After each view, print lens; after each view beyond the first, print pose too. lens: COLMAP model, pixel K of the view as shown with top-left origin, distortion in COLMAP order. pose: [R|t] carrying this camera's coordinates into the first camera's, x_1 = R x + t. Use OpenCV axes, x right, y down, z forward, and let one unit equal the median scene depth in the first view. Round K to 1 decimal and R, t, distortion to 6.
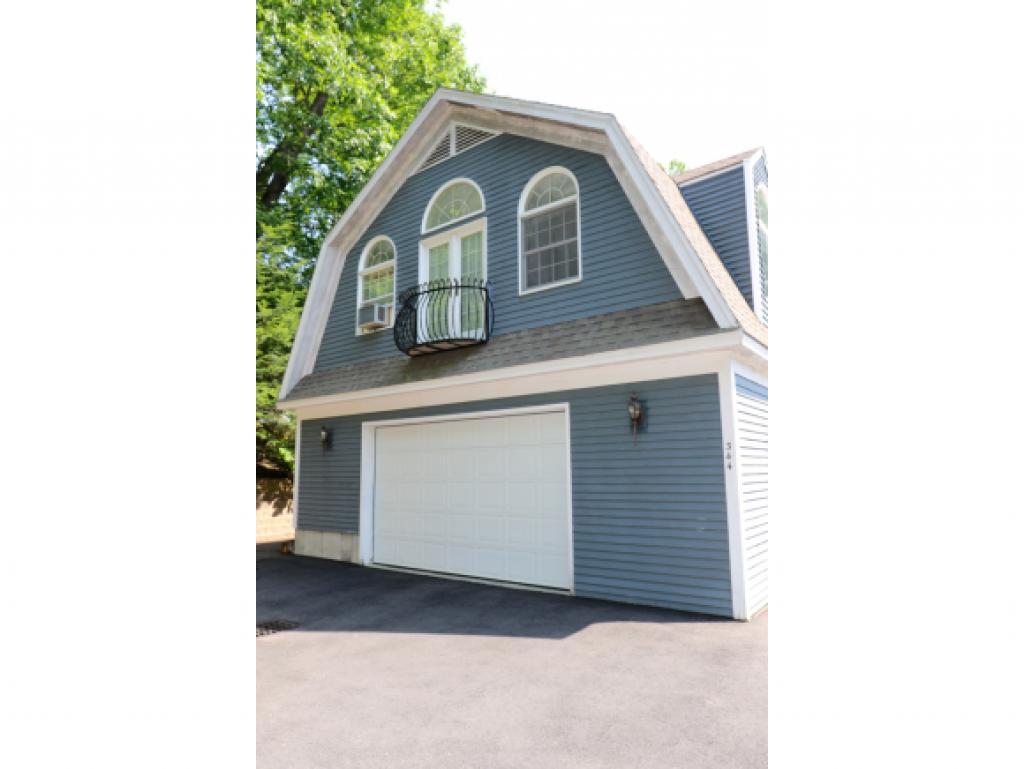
lens RADIAL K [[547.9, 0, 513.9], [0, 547.9, 380.1], [0, 0, 1]] dist [-0.028313, -0.000414]
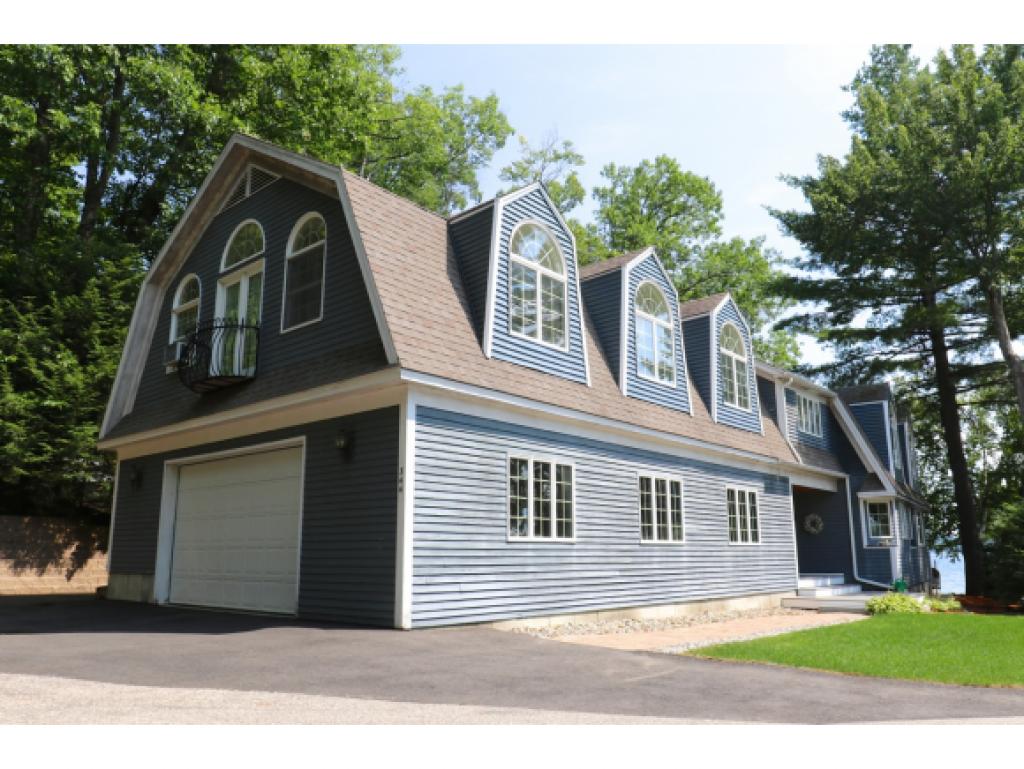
lens RADIAL K [[749.9, 0, 510.7], [0, 749.9, 390.1], [0, 0, 1]] dist [-0.030941, 0.001879]
pose [[0.997340, -0.002820, -0.072830, 0.470998], [-0.001608, 0.998157, -0.060670, 0.032277], [0.072867, 0.060625, 0.995497, -0.323562]]
